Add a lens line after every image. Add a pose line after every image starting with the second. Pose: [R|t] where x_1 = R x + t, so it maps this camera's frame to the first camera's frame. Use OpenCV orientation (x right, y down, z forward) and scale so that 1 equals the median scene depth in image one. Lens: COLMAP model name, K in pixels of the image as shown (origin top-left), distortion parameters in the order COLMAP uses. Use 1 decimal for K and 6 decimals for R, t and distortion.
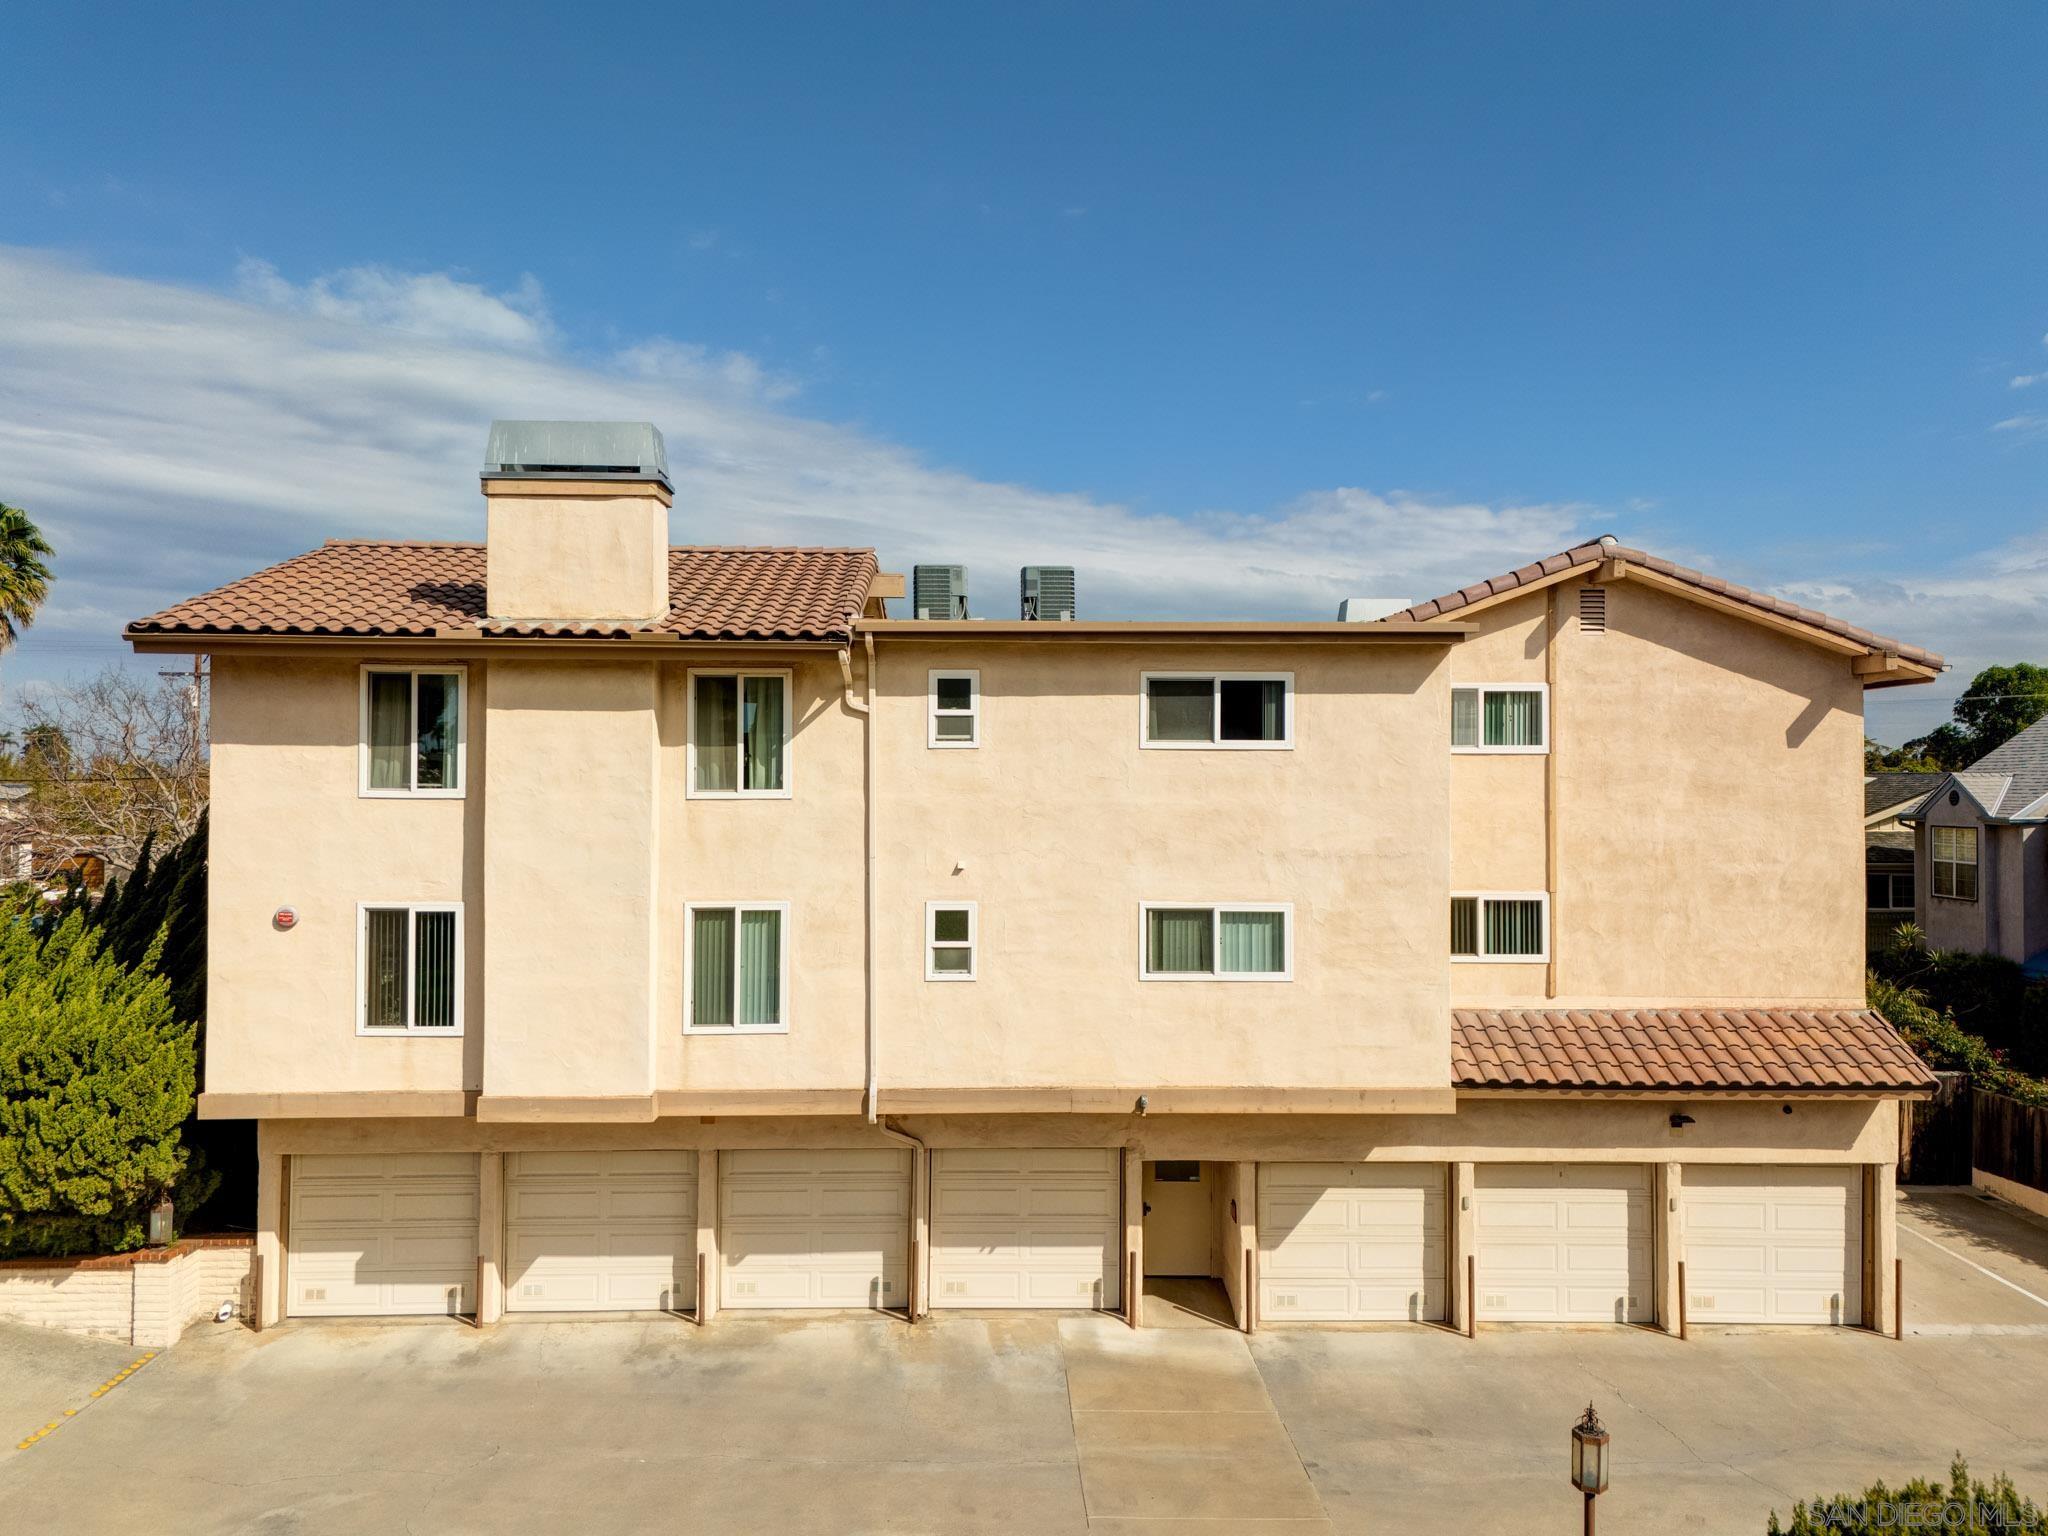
lens RADIAL K [[1494.7, 0, 1024.0], [0, 1494.7, 768.0], [0, 0, 1]] dist [0.077414, -0.070607]
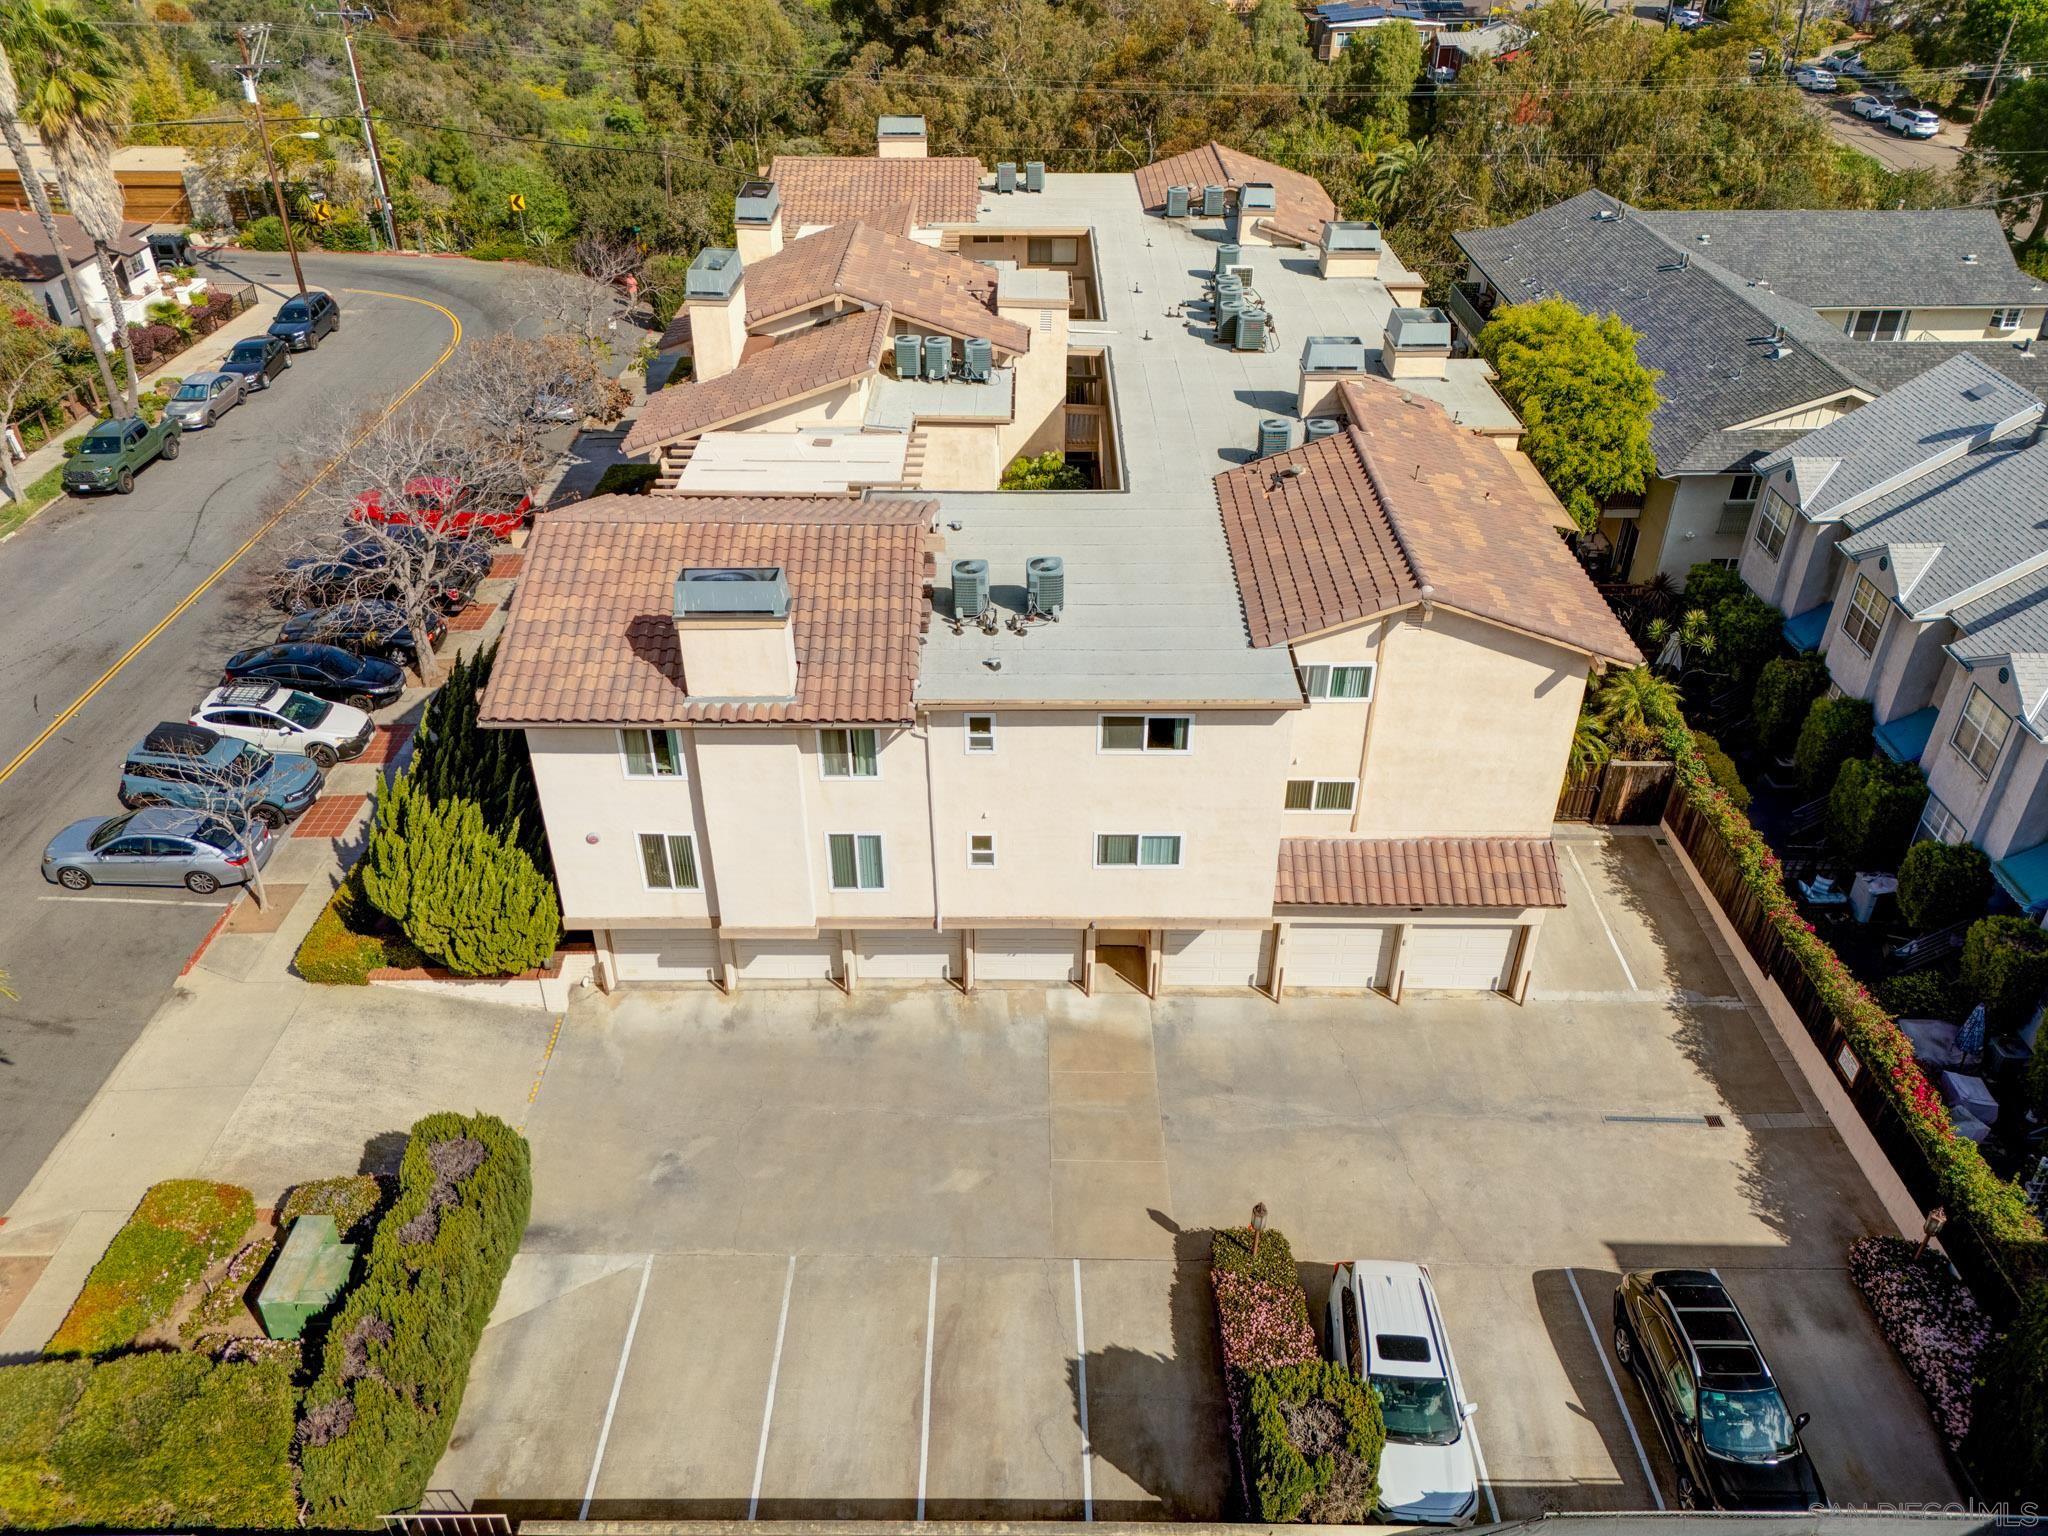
lens RADIAL K [[1483.0, 0, 1024.0], [0, 1483.0, 768.0], [0, 0, 1]] dist [0.126854, -0.174683]
pose [[0.999502, 0.013835, -0.028355, 0.042884], [0.004500, 0.827020, 0.562155, -0.857227], [0.031227, -0.562002, 0.826546, -0.314900]]
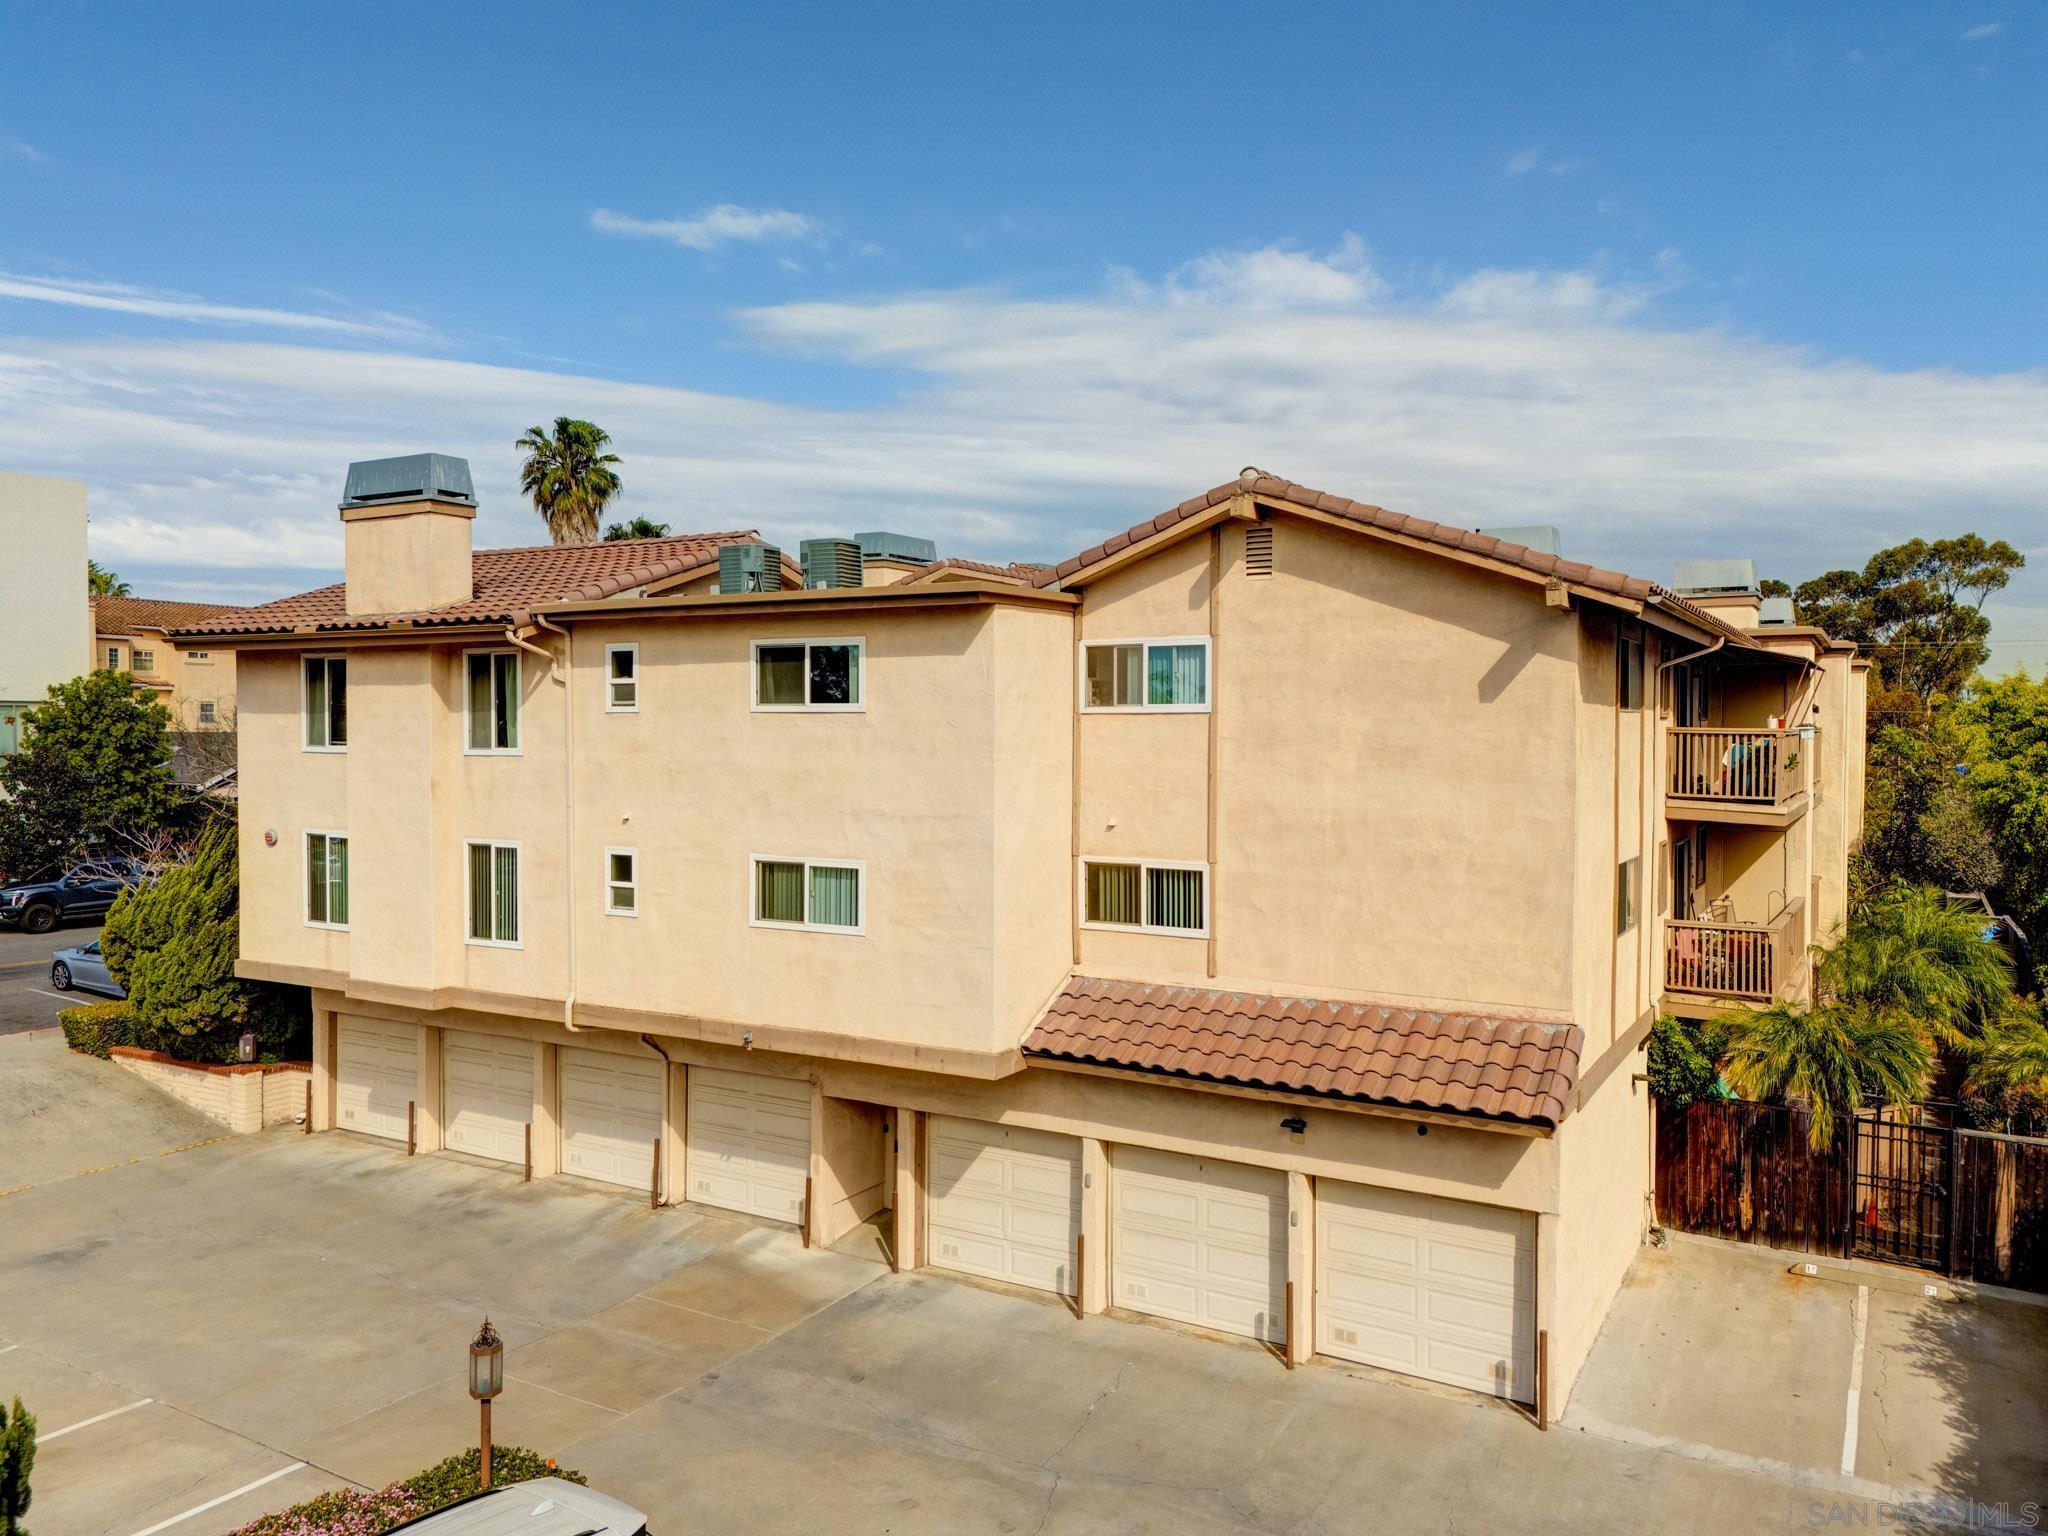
lens RADIAL K [[1494.7, 0, 1024.0], [0, 1494.7, 768.0], [0, 0, 1]] dist [0.077414, -0.070607]
pose [[0.847758, 0.012556, -0.530234, 0.781316], [0.005930, 0.999433, 0.033147, -0.006929], [0.530350, -0.031245, 0.847203, 0.179948]]
